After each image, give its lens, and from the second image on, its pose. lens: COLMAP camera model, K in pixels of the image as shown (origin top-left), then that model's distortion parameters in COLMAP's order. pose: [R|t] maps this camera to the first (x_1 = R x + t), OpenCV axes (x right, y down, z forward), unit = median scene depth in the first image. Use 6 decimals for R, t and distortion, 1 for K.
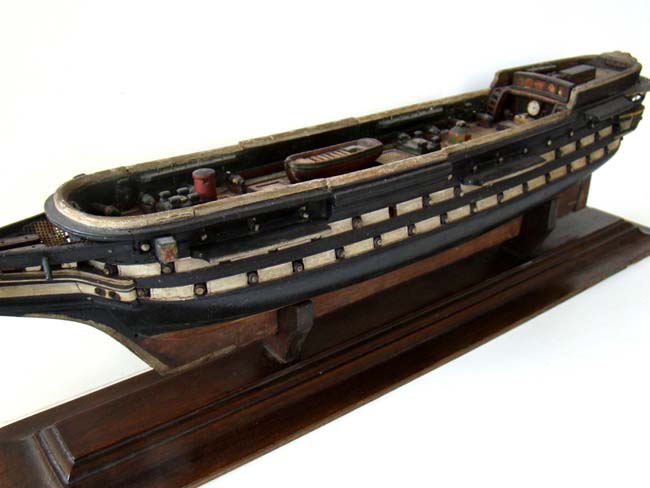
lens RADIAL K [[711.0, 0, 325.3], [0, 711.0, 243.9], [0, 0, 1]] dist [-0.102079, 0.000000]
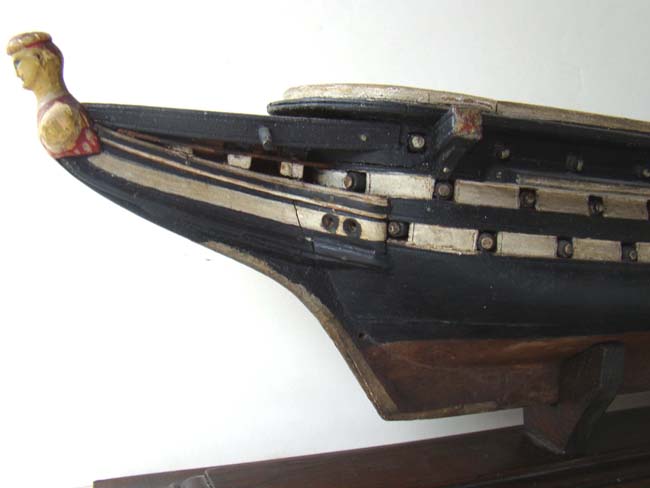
lens RADIAL K [[711.0, 0, 325.0], [0, 711.0, 243.7], [0, 0, 1]] dist [-0.102079, 0.000000]
pose [[0.968970, 0.073090, -0.236126, -0.170430], [-0.146702, 0.938892, -0.311384, 0.282815], [0.198938, 0.336362, 0.920481, 0.412959]]
